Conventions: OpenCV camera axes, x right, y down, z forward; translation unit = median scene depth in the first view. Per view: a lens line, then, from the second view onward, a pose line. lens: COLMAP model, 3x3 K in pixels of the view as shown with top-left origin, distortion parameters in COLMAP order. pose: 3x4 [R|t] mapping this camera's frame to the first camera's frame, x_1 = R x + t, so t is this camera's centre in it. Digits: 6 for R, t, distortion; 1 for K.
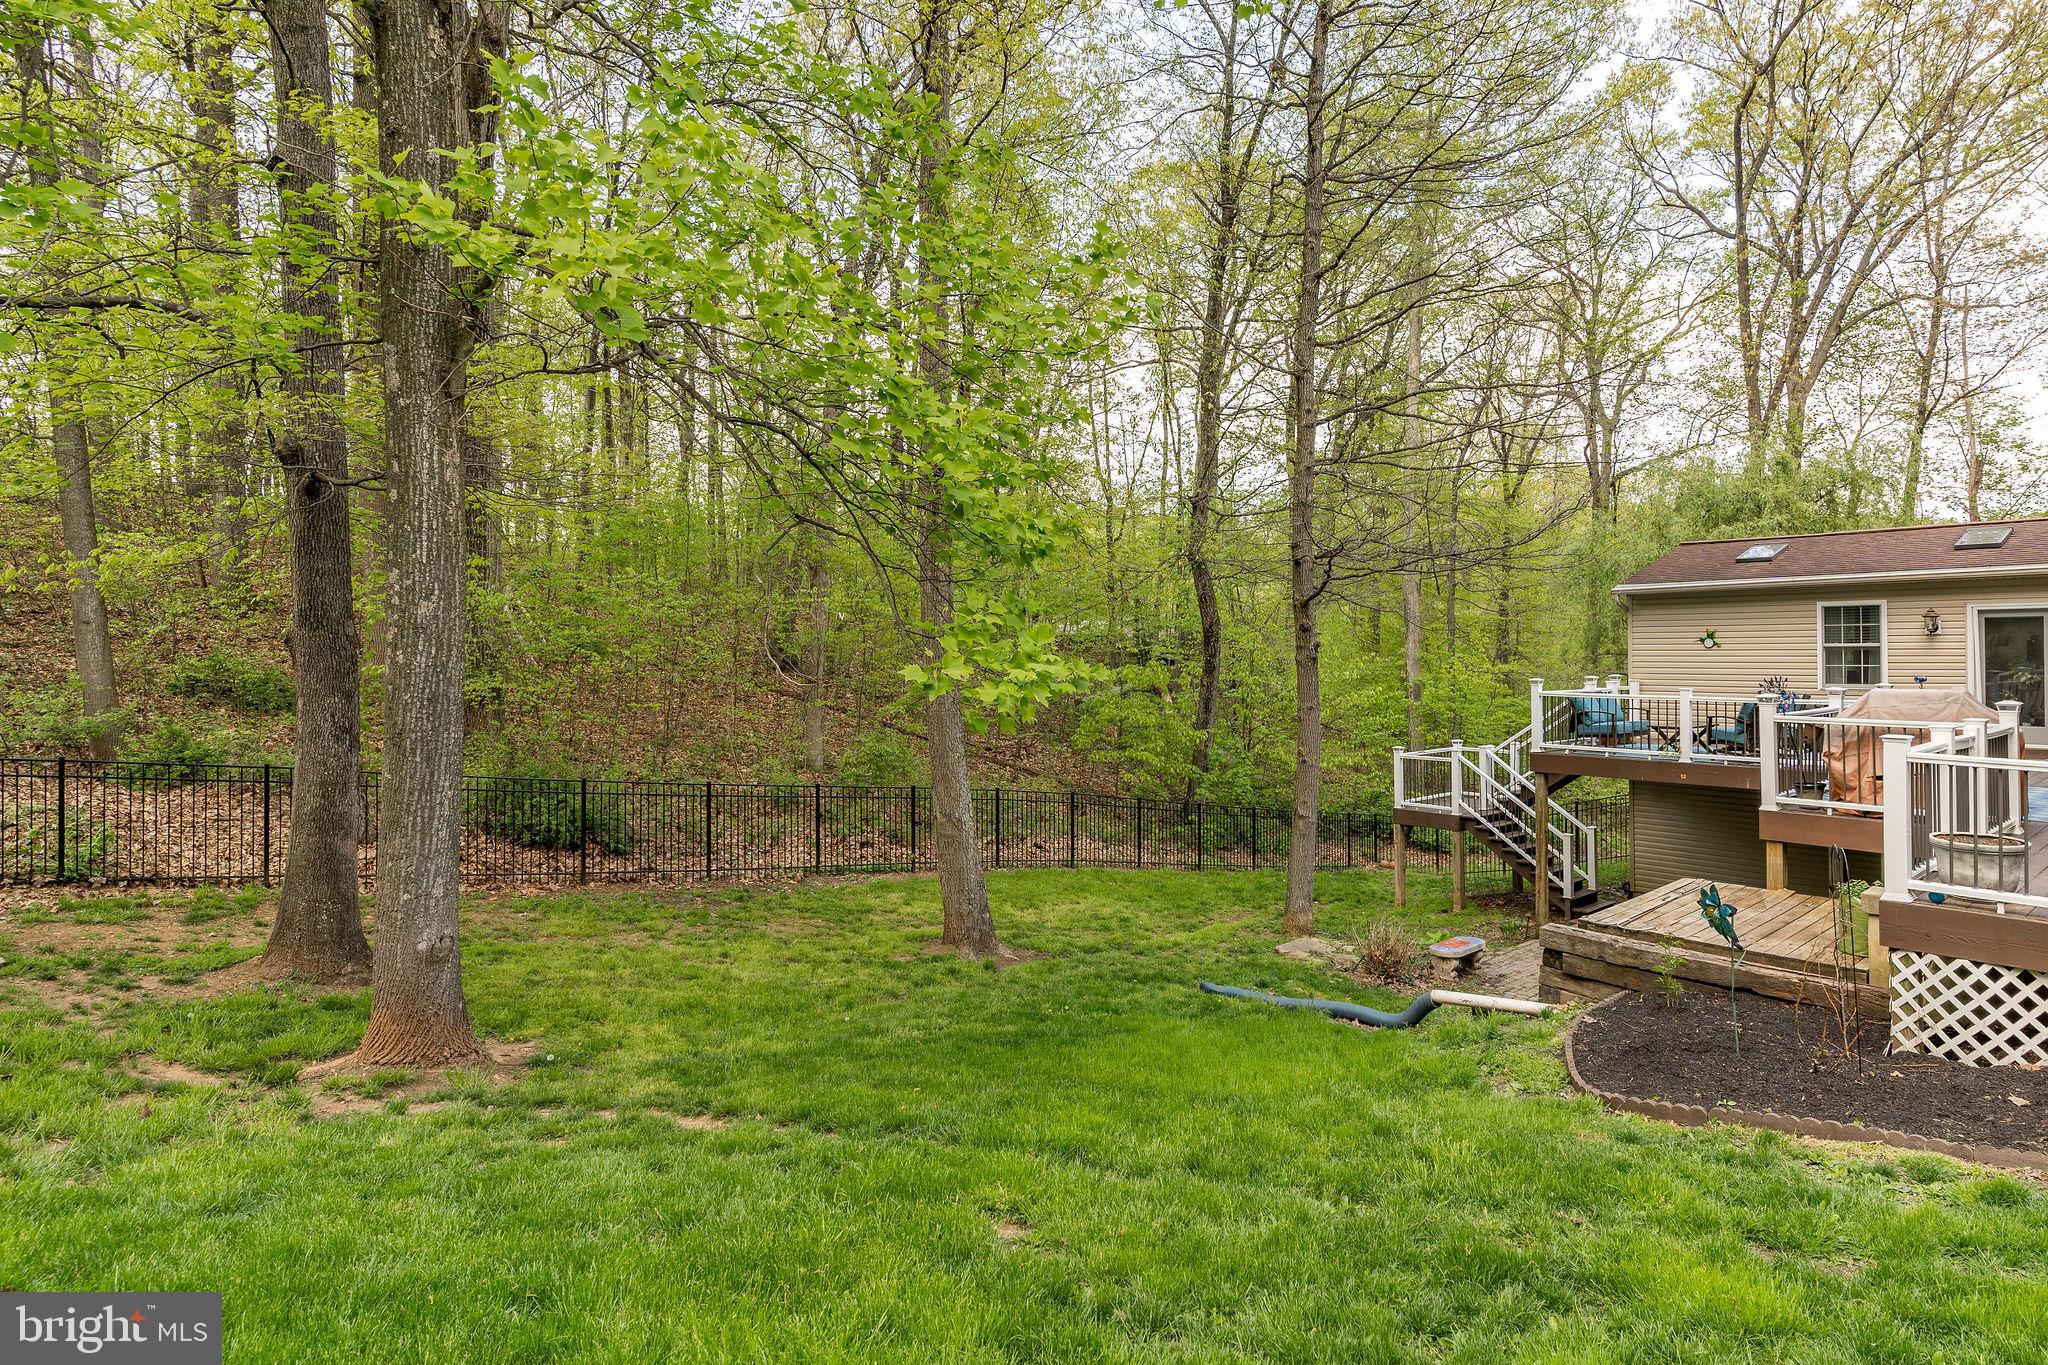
lens RADIAL K [[1101.7, 0, 1138.9], [0, 1101.7, 641.1], [0, 0, 1]] dist [-0.002432, 0.000241]
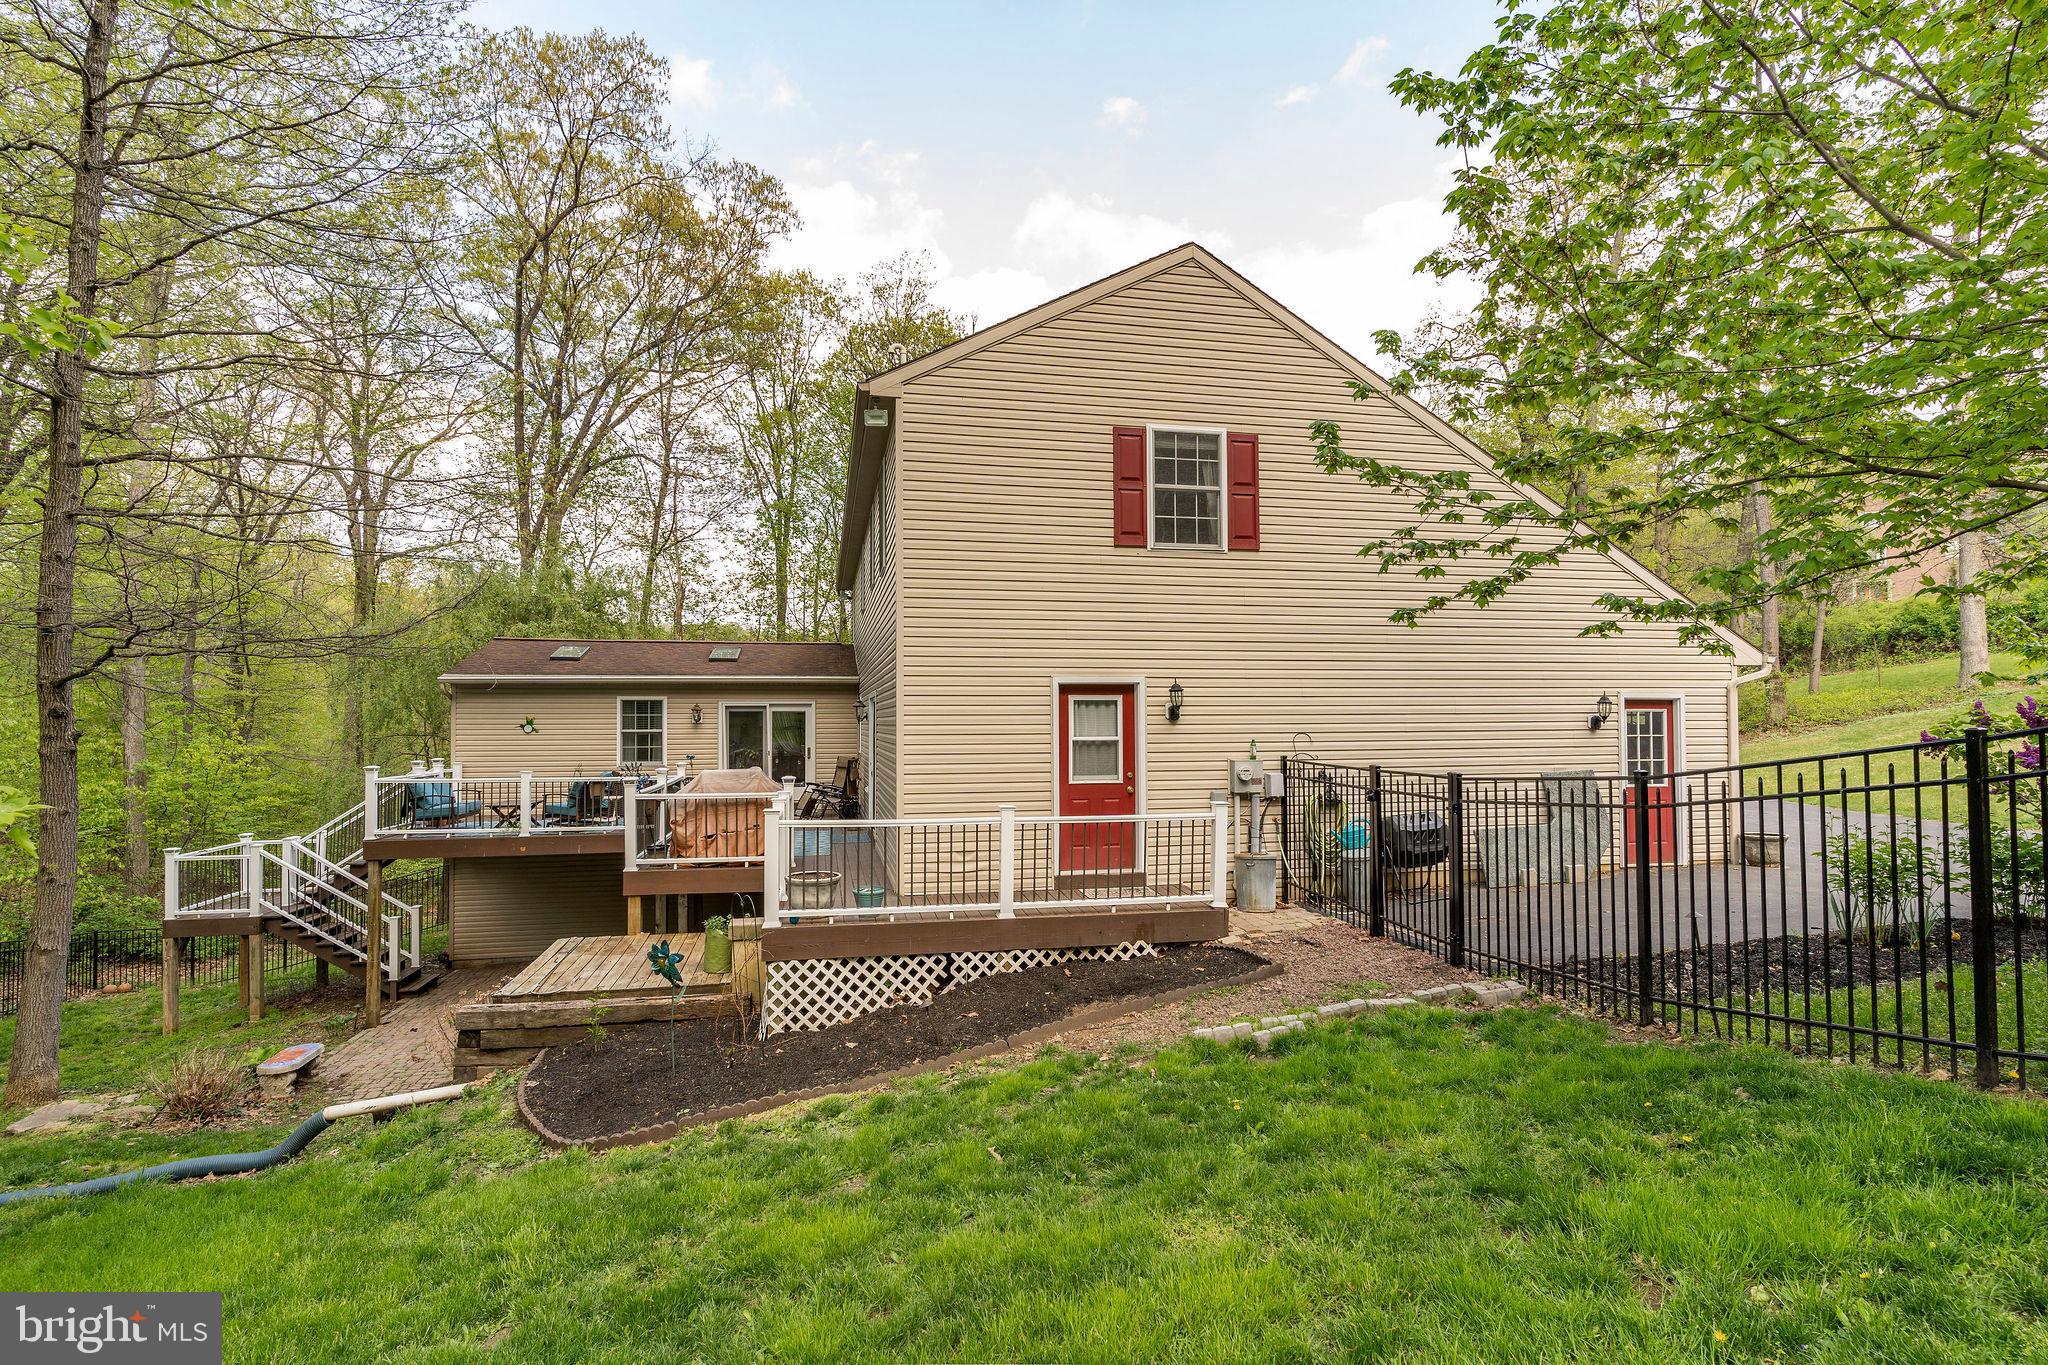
lens RADIAL K [[975.0, 0, 1024.3], [0, 975.0, 690.8], [0, 0, 1]] dist [0.004961, -0.000956]
pose [[0.523629, 0.029686, 0.851429, -0.137244], [-0.008413, 0.999524, -0.029675, -0.020652], [-0.851905, 0.008376, 0.523630, 0.043016]]
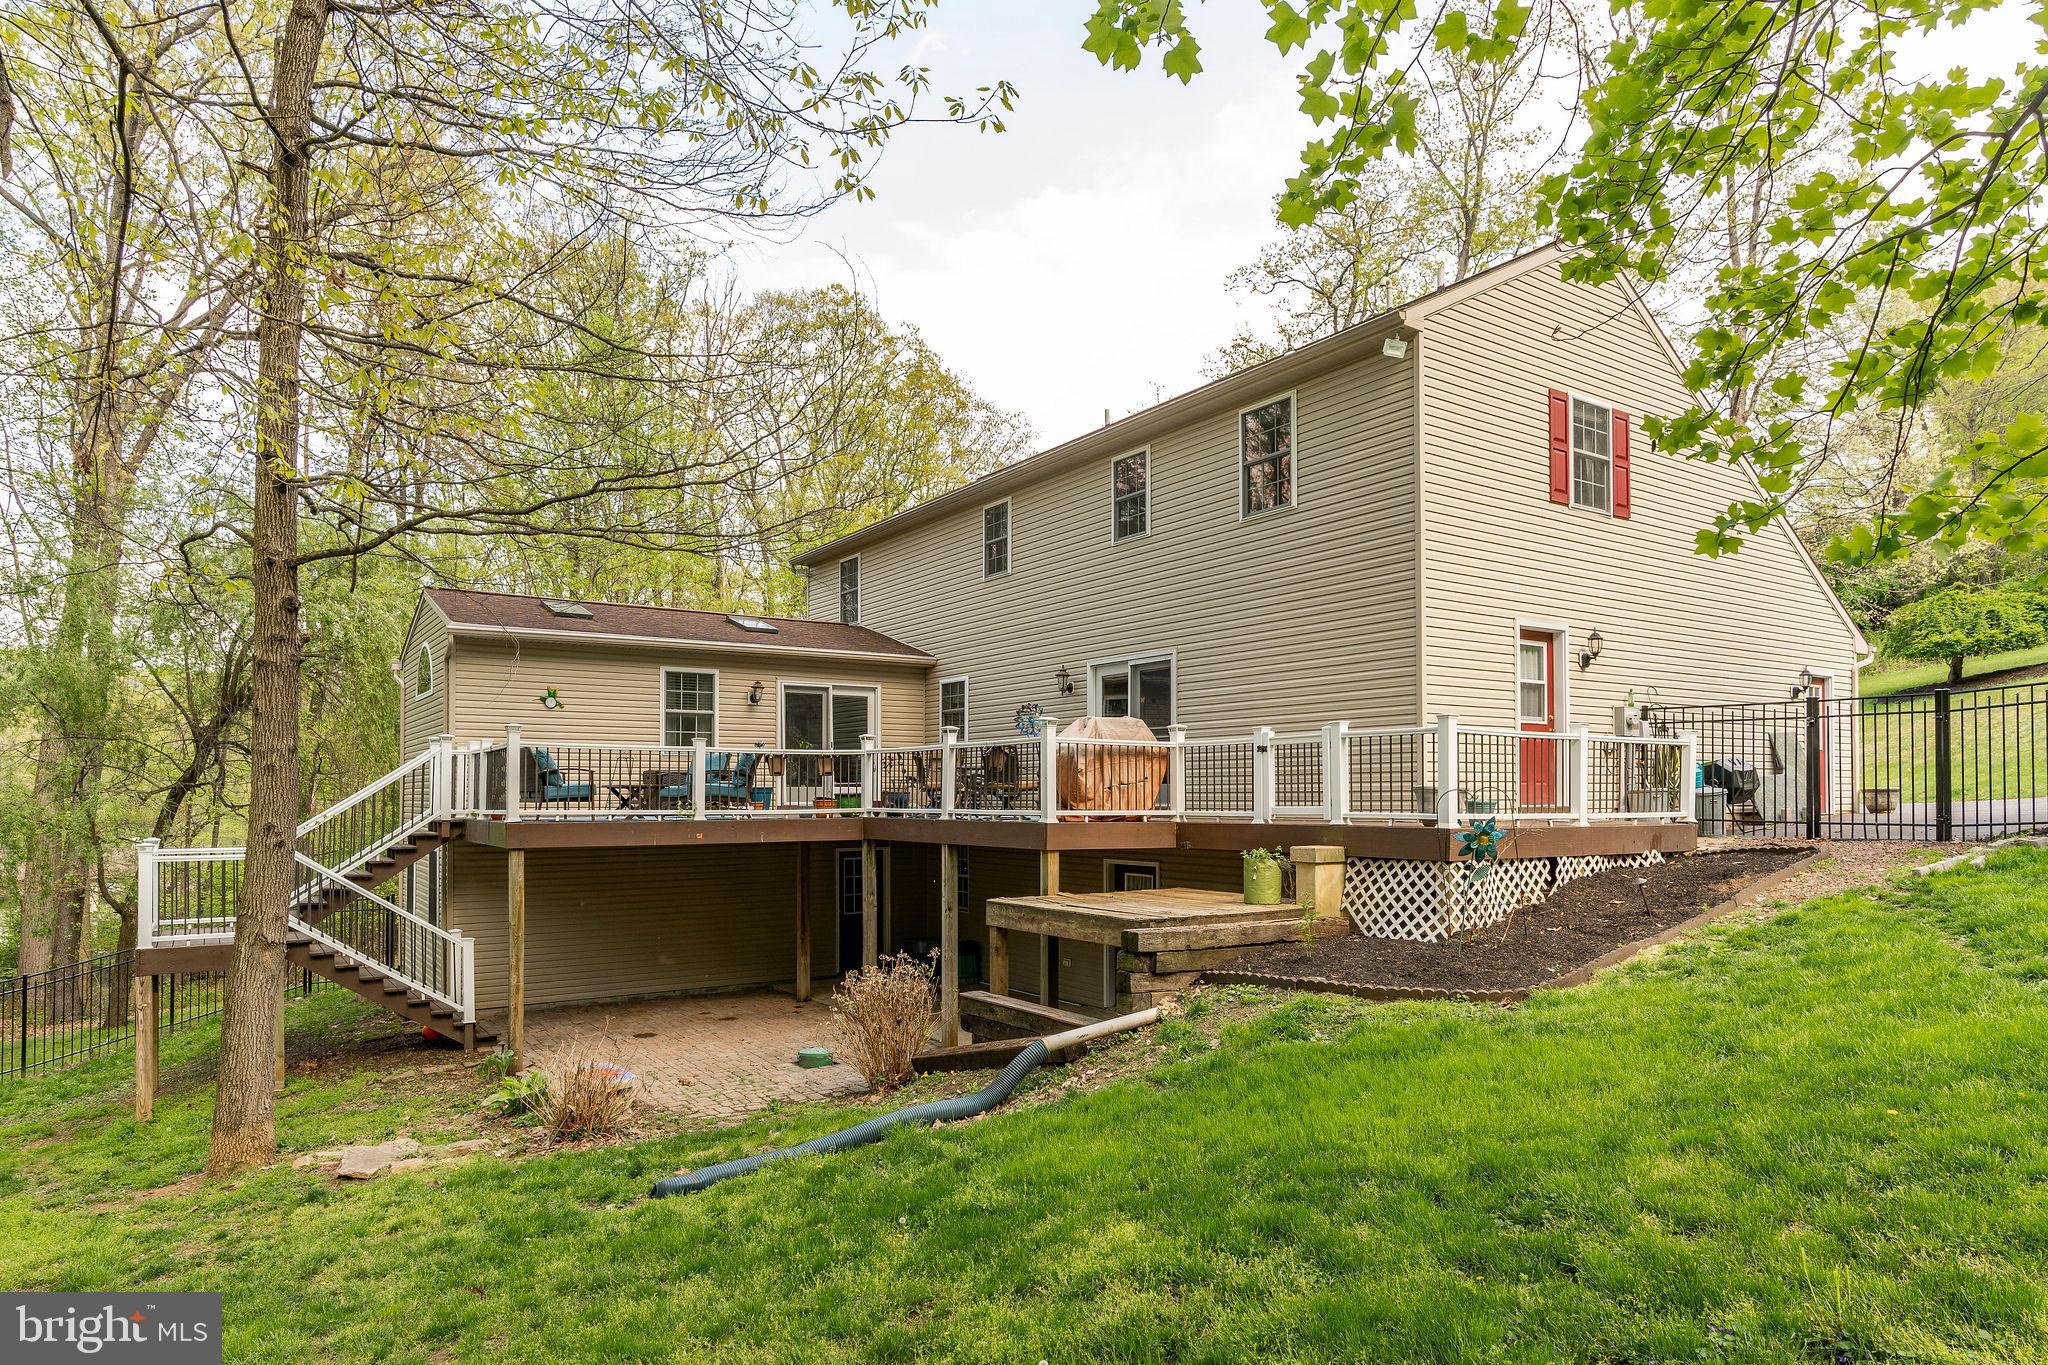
lens RADIAL K [[1194.6, 0, 1022.0], [0, 1194.6, 767.6], [0, 0, 1]] dist [0.000321, 0.000997]
pose [[0.159834, 0.027620, 0.986757, -0.605277], [-0.009282, 0.999606, -0.026476, 0.128317], [-0.987100, -0.004927, 0.160028, 0.829134]]
